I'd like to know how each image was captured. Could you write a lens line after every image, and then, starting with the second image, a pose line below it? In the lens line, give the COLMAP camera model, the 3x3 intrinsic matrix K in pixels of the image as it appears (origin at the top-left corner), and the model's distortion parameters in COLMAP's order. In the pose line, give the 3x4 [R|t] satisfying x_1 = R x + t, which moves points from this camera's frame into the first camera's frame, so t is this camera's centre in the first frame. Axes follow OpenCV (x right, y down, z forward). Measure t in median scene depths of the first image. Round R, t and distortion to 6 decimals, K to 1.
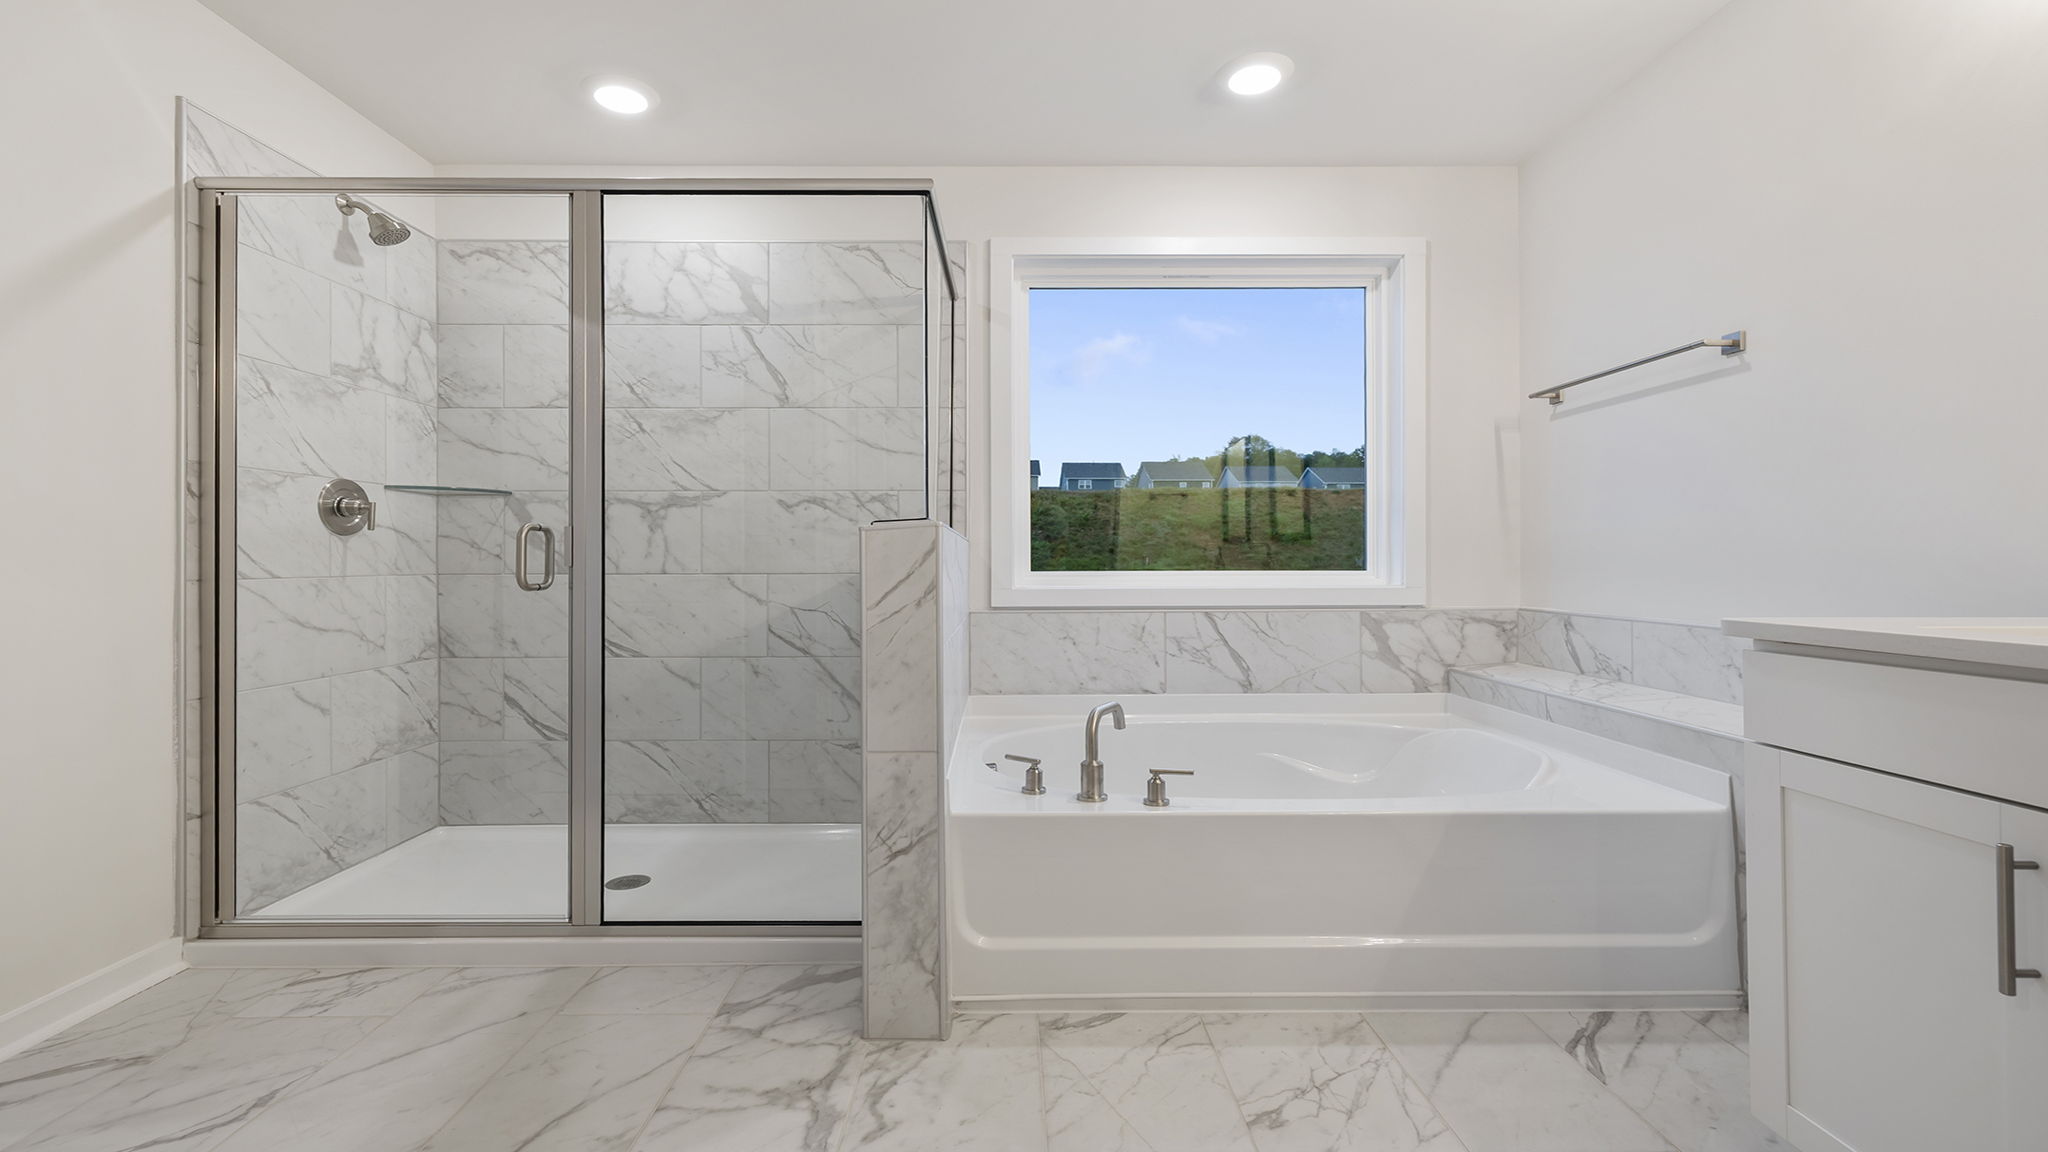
lens RADIAL K [[878.5, 0, 1014.2], [0, 878.5, 559.1], [0, 0, 1]] dist [0.002537, -0.000510]
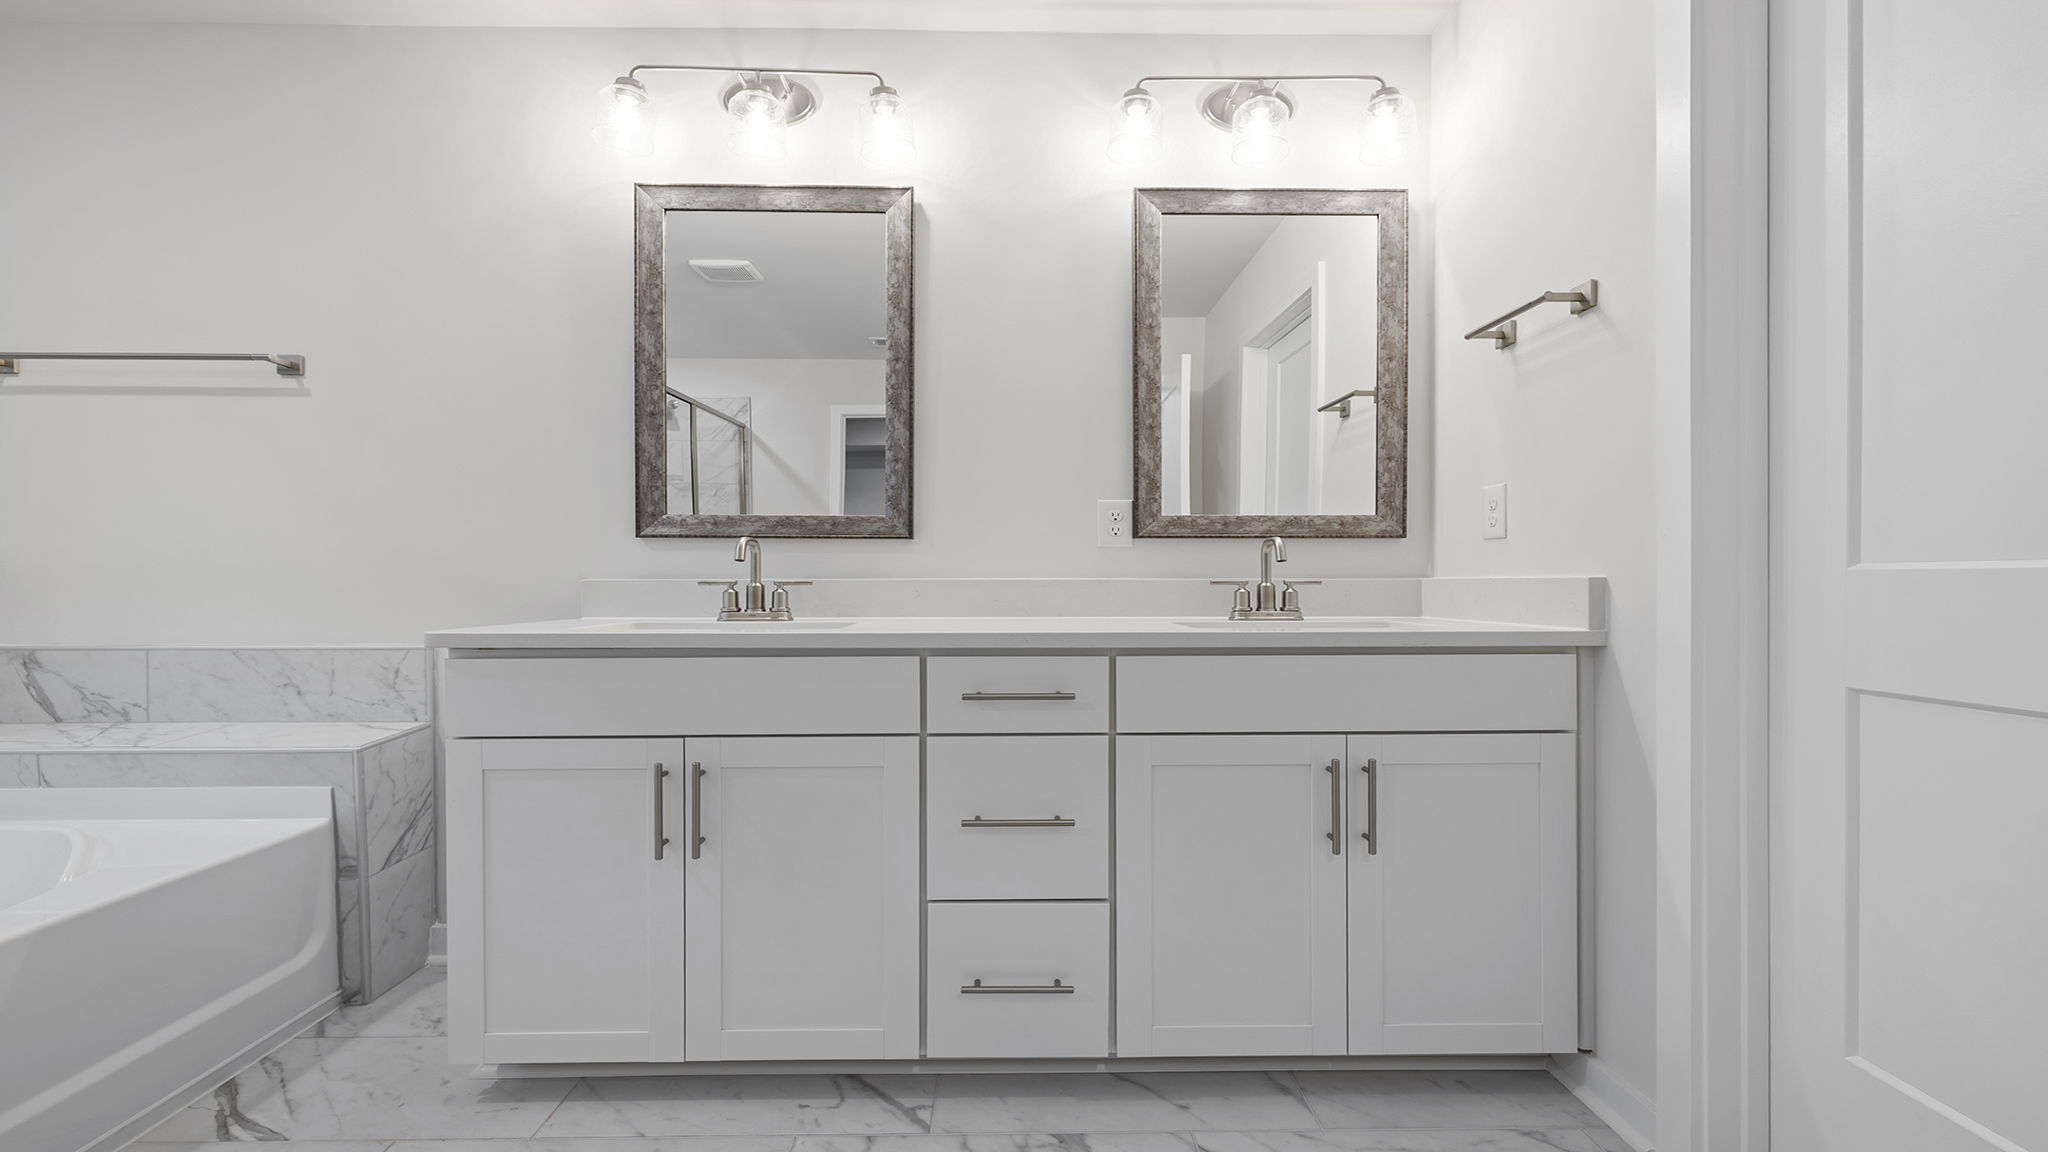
lens RADIAL K [[878.5, 0, 1012.7], [0, 878.5, 585.5], [0, 0, 1]] dist [0.002537, -0.000510]
pose [[-0.001557, -0.003775, 0.999992, -0.224351], [-0.002566, 0.999990, 0.003771, 0.001909], [-0.999995, -0.002560, -0.001567, 0.198929]]
